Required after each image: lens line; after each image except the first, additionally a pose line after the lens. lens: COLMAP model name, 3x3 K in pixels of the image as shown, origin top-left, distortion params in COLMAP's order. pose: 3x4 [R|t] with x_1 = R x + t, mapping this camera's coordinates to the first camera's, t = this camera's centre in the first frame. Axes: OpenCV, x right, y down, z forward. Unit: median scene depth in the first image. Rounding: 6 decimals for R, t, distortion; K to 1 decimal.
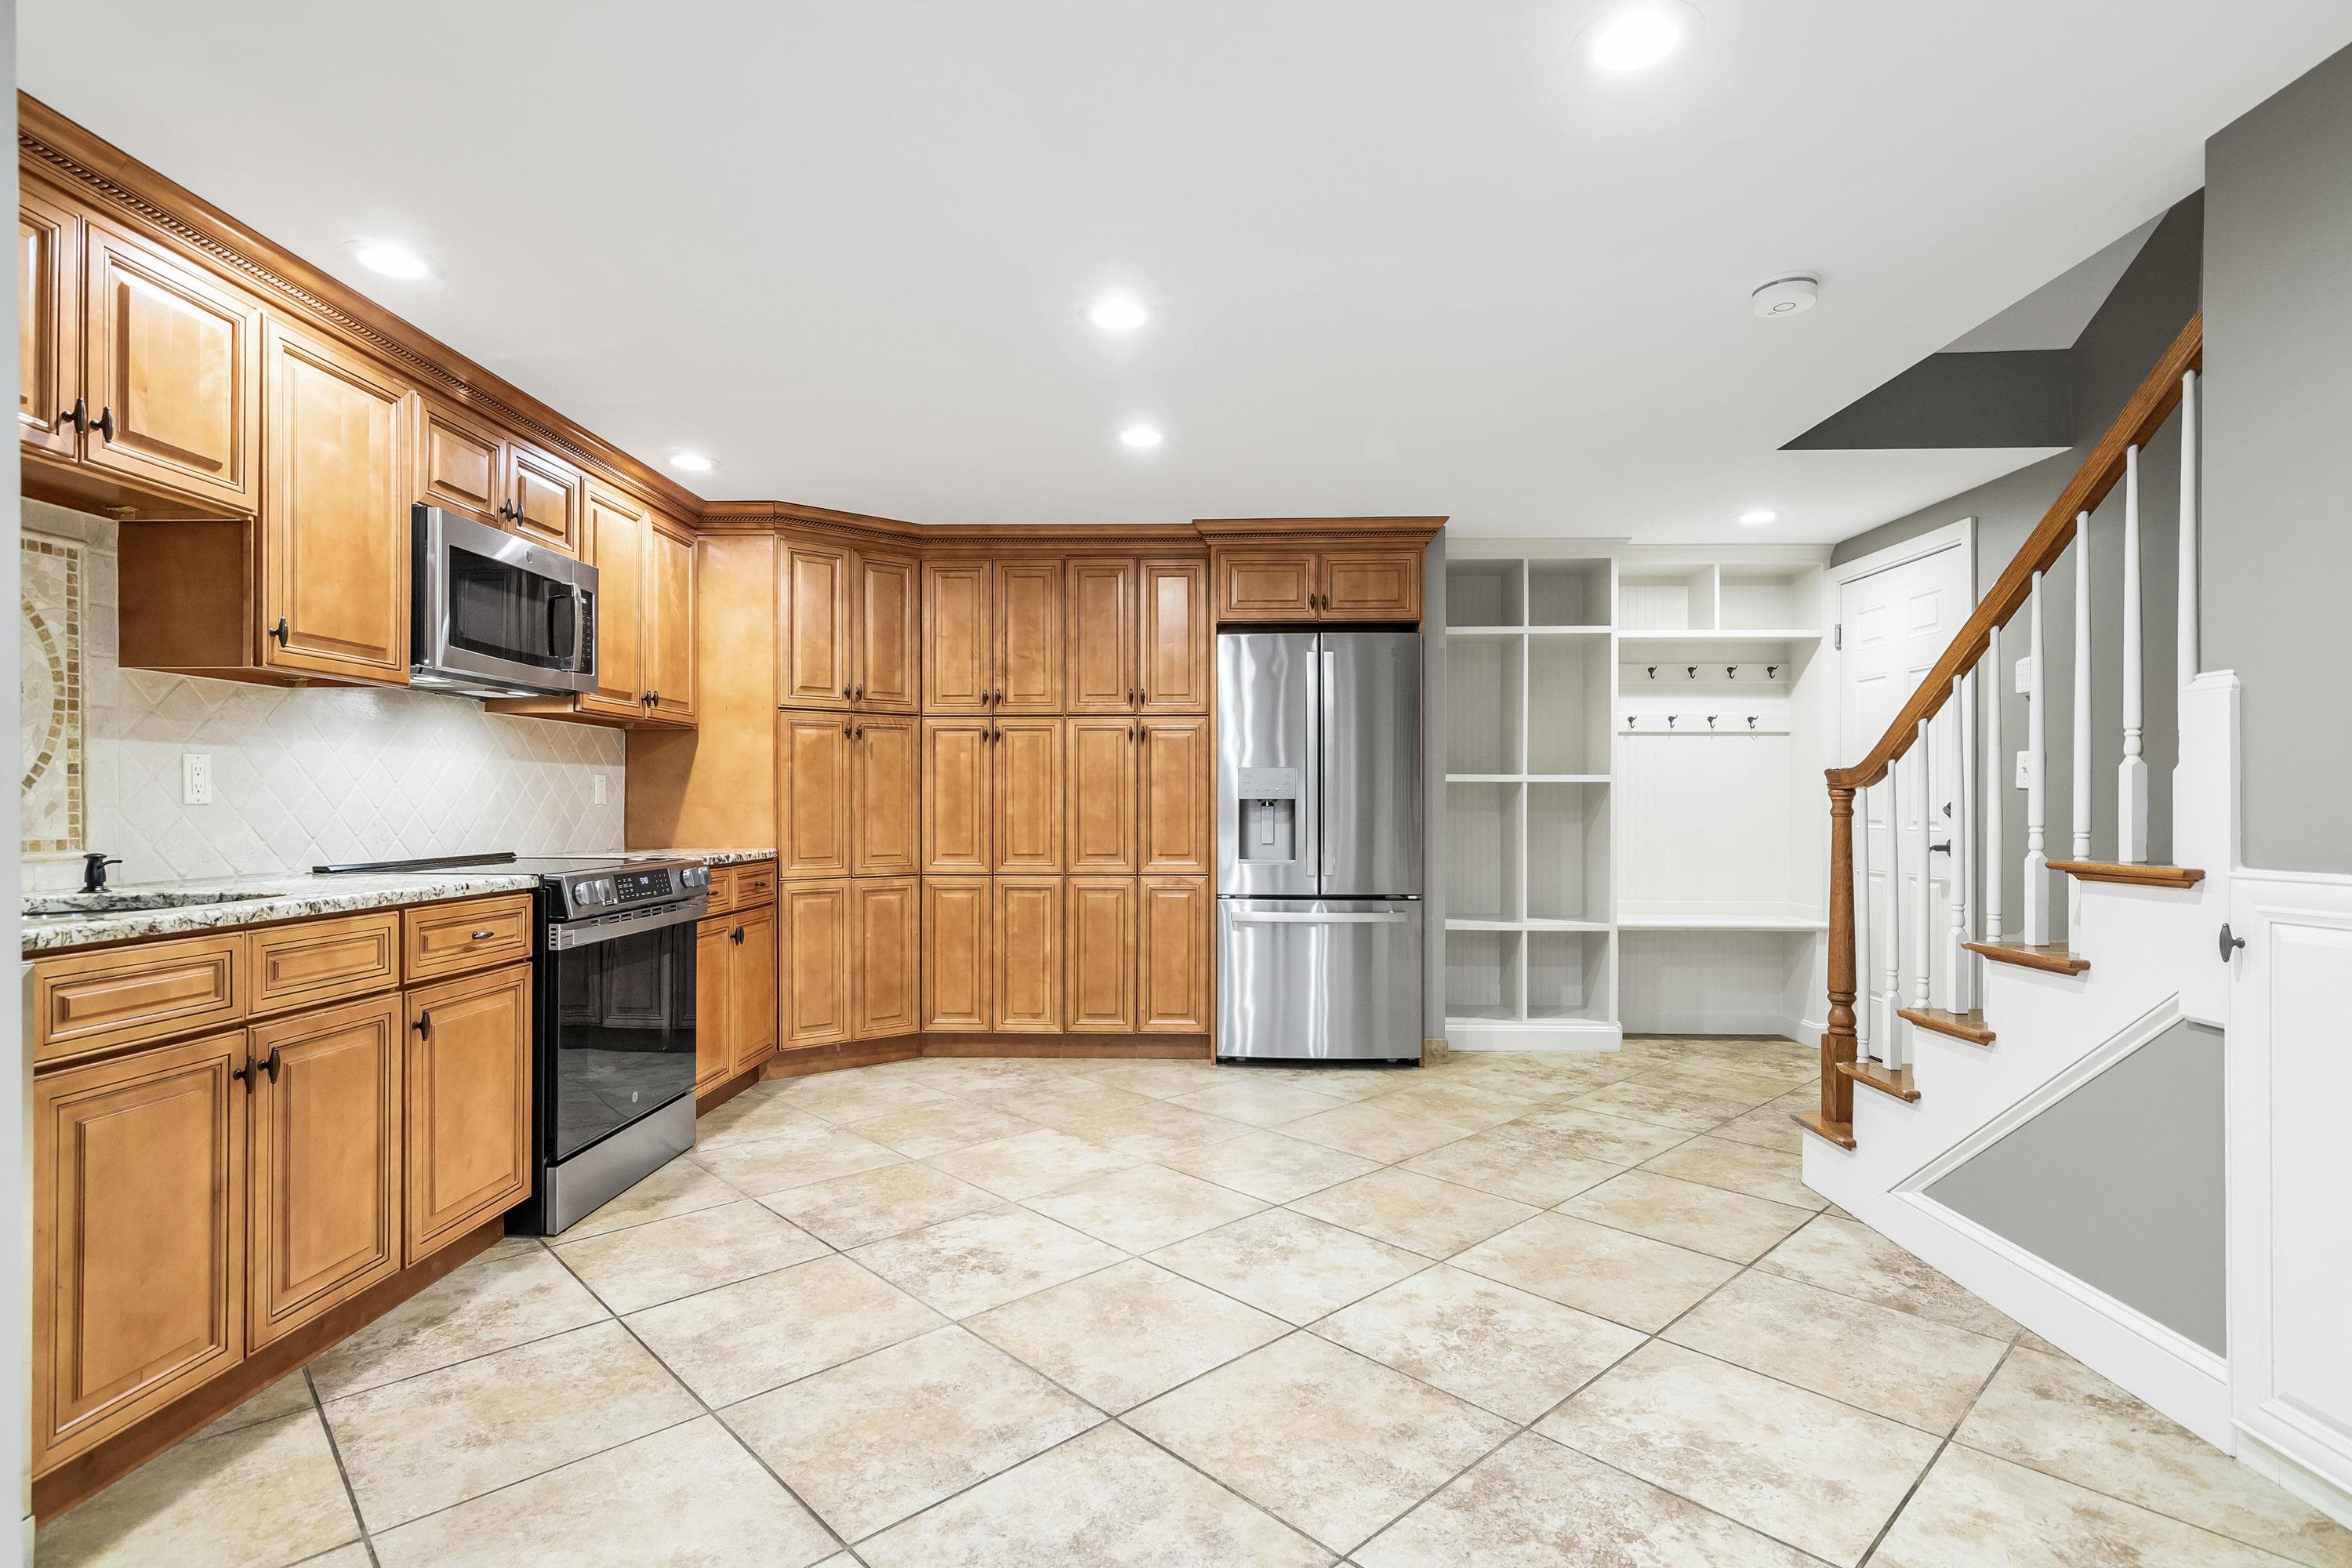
lens RADIAL K [[1133.2, 0, 1165.0], [0, 1133.2, 805.2], [0, 0, 1]] dist [0.000658, 0.000250]
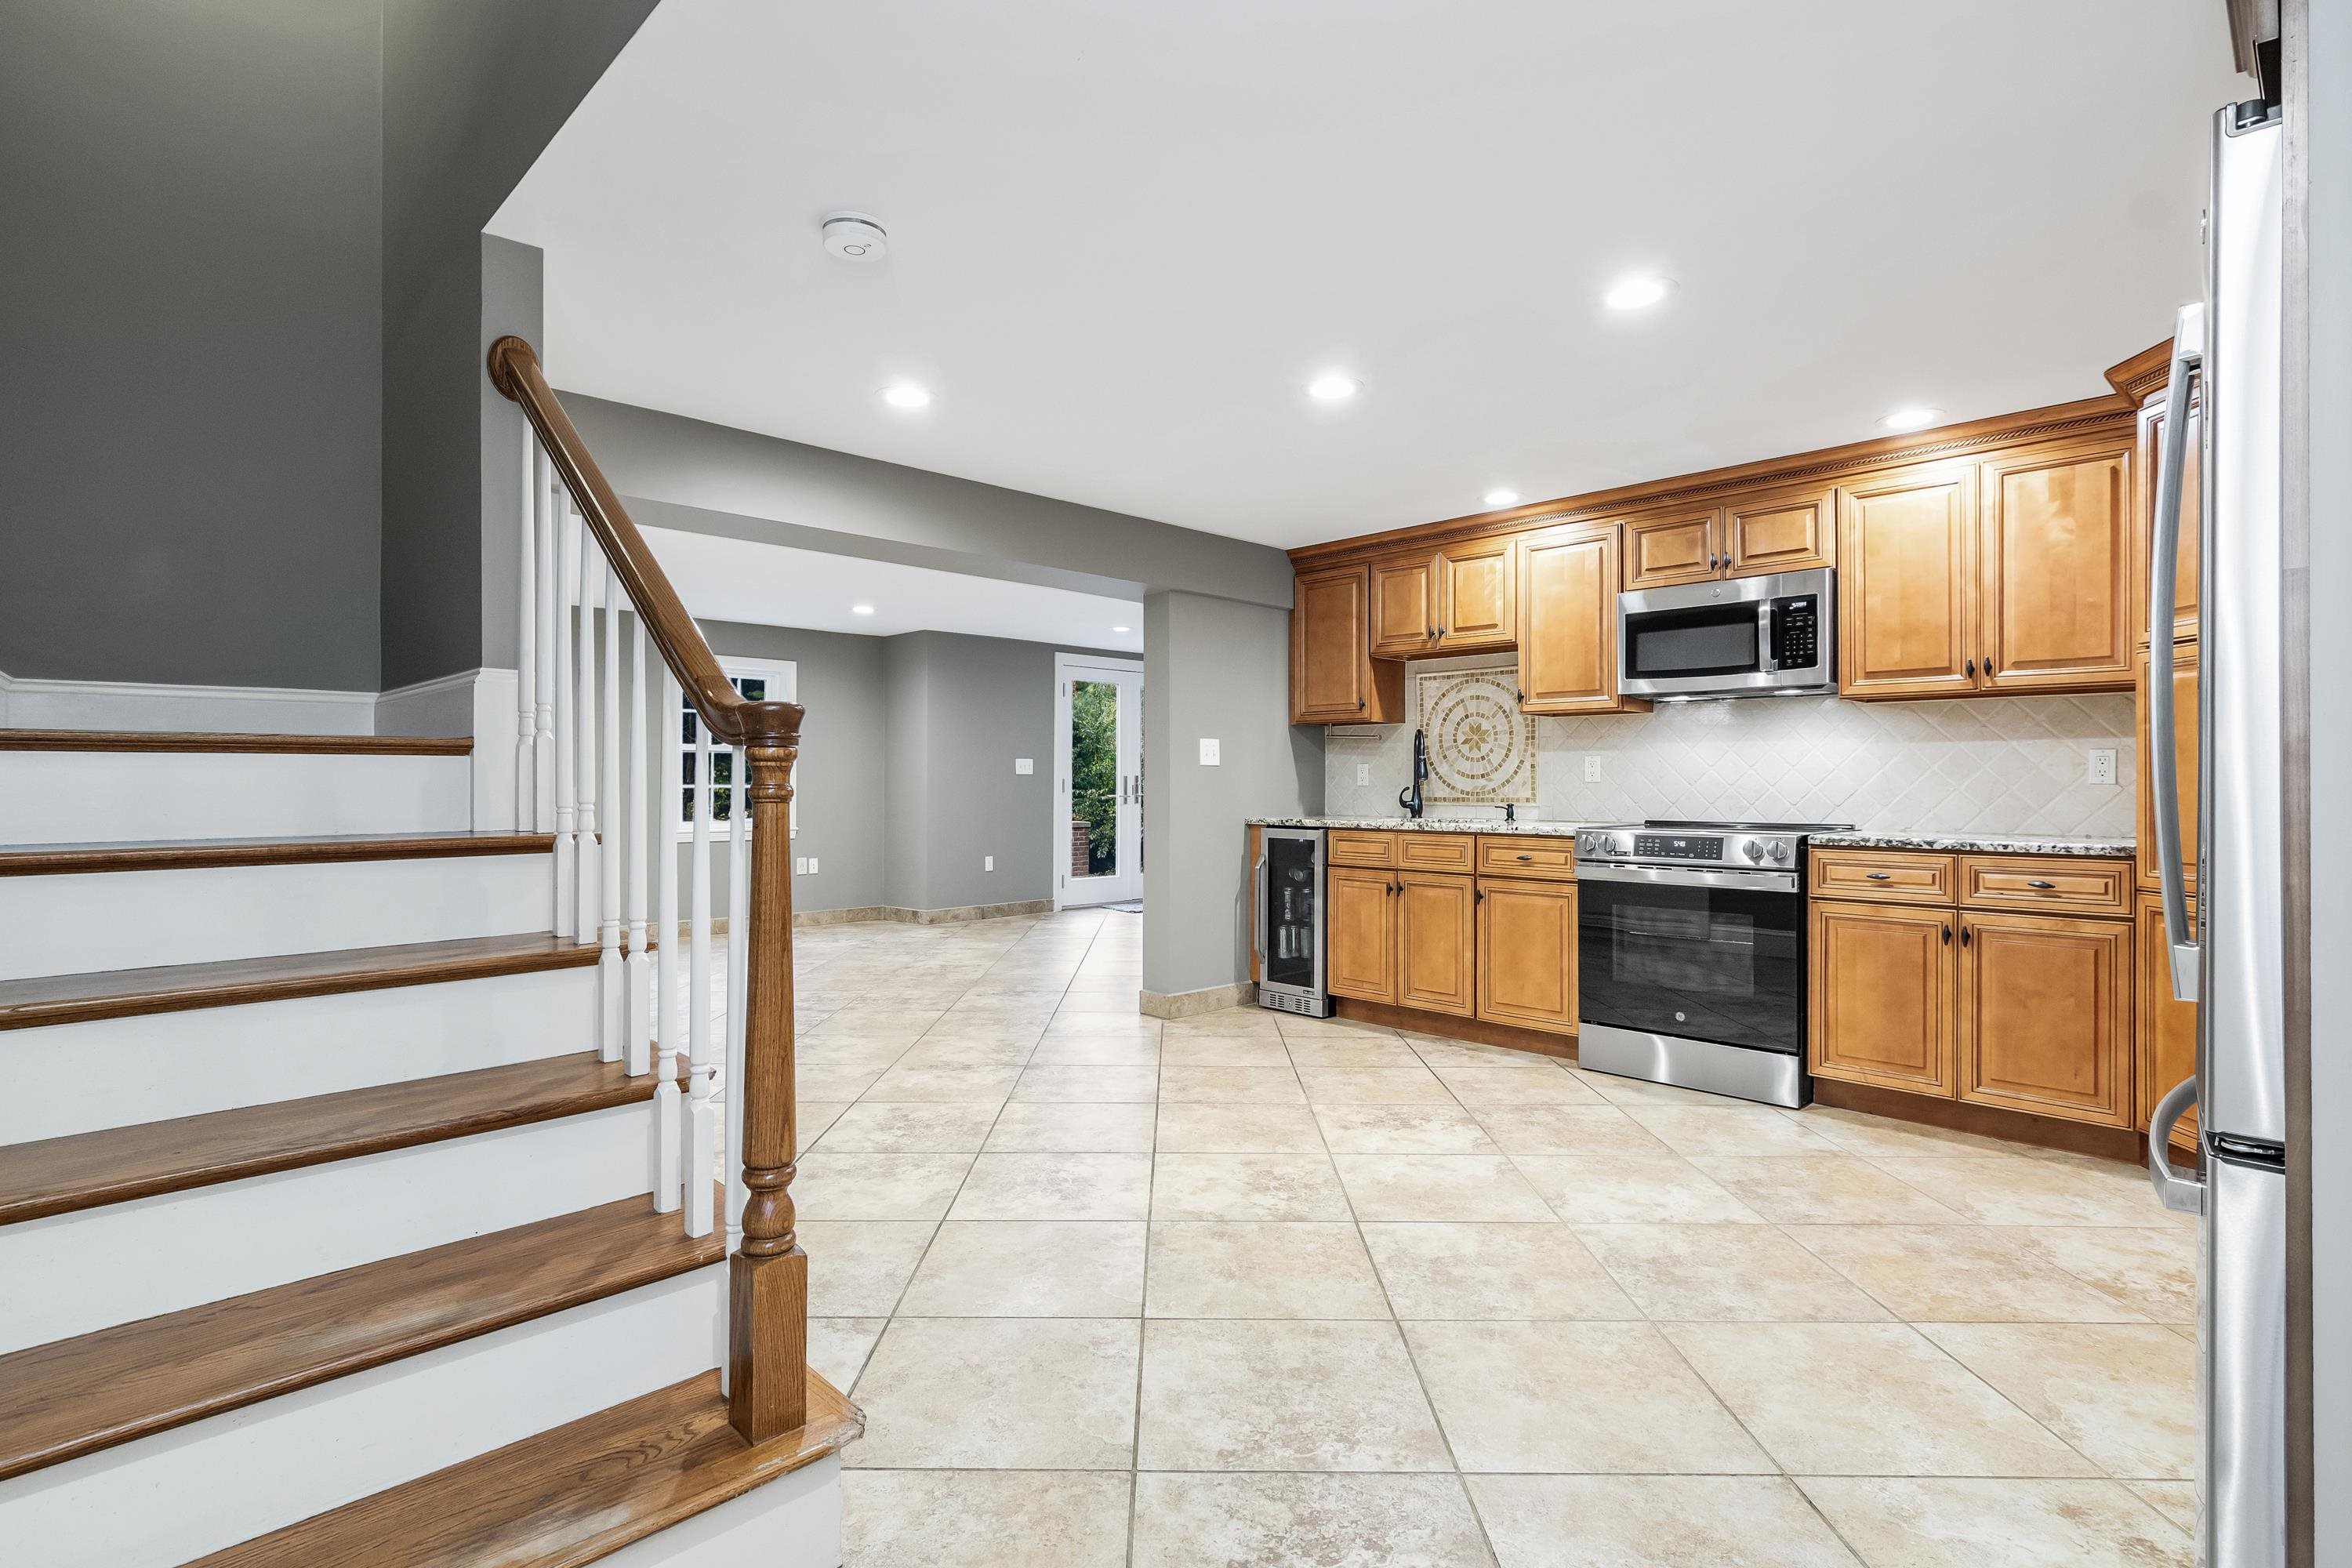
lens RADIAL K [[1144.1, 0, 1168.7], [0, 1144.1, 777.3], [0, 0, 1]] dist [0.001146, -0.000038]
pose [[-0.688402, -0.005429, -0.725309, 1.098287], [-0.003747, 0.999985, -0.003929, 0.001227], [0.725319, 0.000013, -0.688412, 1.919512]]
